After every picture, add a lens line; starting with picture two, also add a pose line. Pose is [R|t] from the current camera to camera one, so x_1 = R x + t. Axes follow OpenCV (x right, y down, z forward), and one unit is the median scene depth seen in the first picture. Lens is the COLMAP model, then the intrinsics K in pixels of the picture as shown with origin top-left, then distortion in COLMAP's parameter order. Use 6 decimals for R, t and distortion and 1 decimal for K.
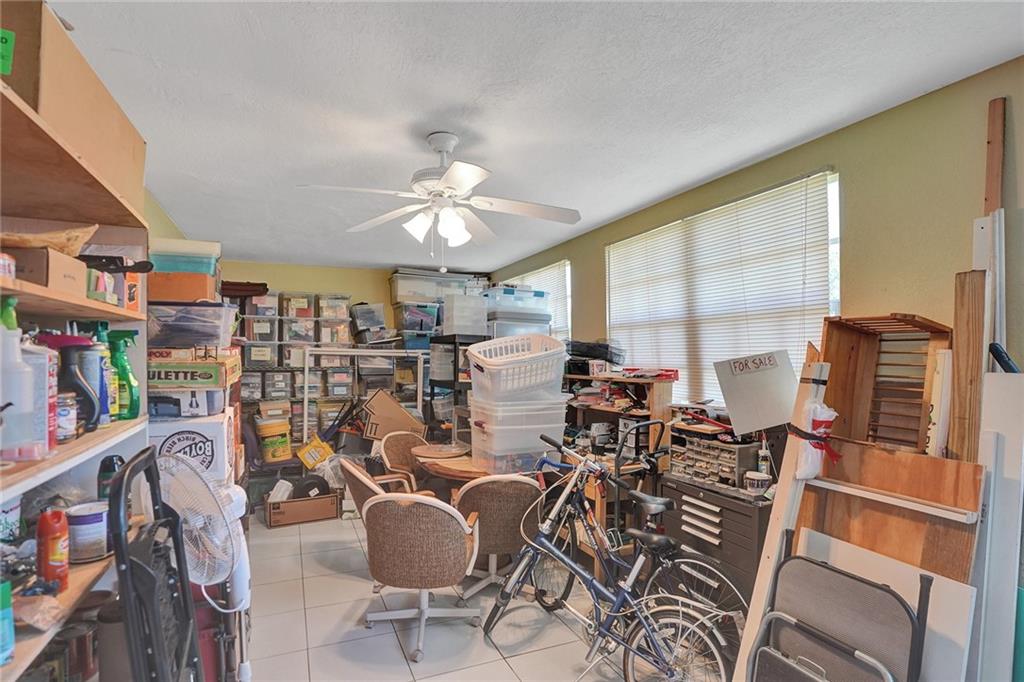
lens RADIAL K [[499.0, 0, 512.7], [0, 499.0, 345.7], [0, 0, 1]] dist [-0.079219, 0.031406]
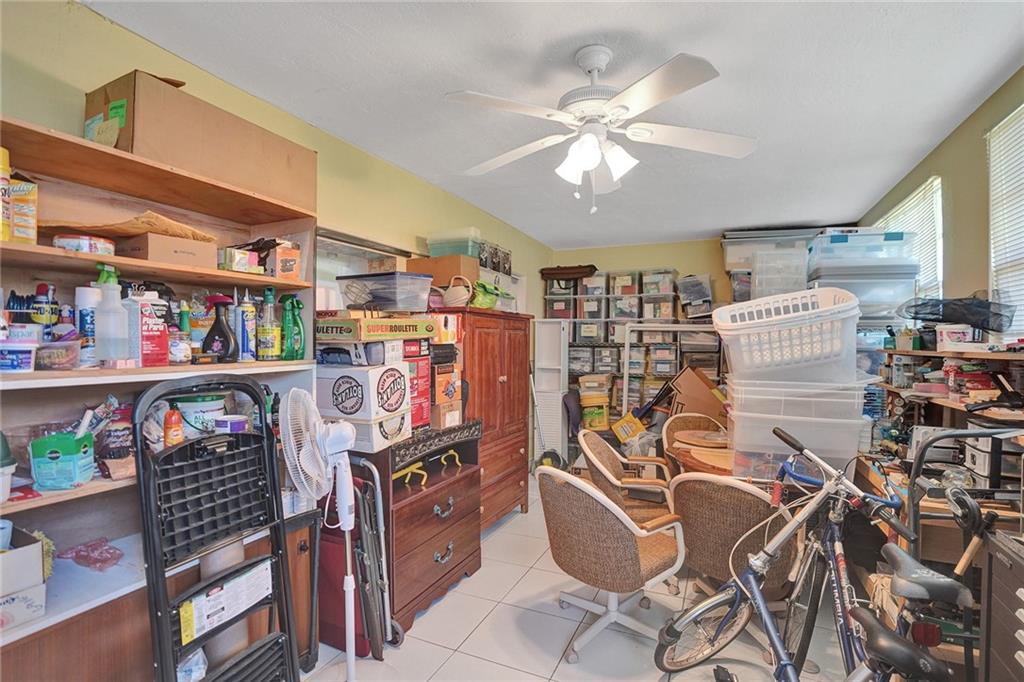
lens RADIAL K [[486.1, 0, 524.2], [0, 486.1, 335.8], [0, 0, 1]] dist [-0.069971, 0.025737]
pose [[0.672349, -0.009078, -0.740178, 0.181809], [0.012673, 0.999919, -0.000751, 0.027331], [0.740126, -0.008875, 0.672410, 0.173062]]
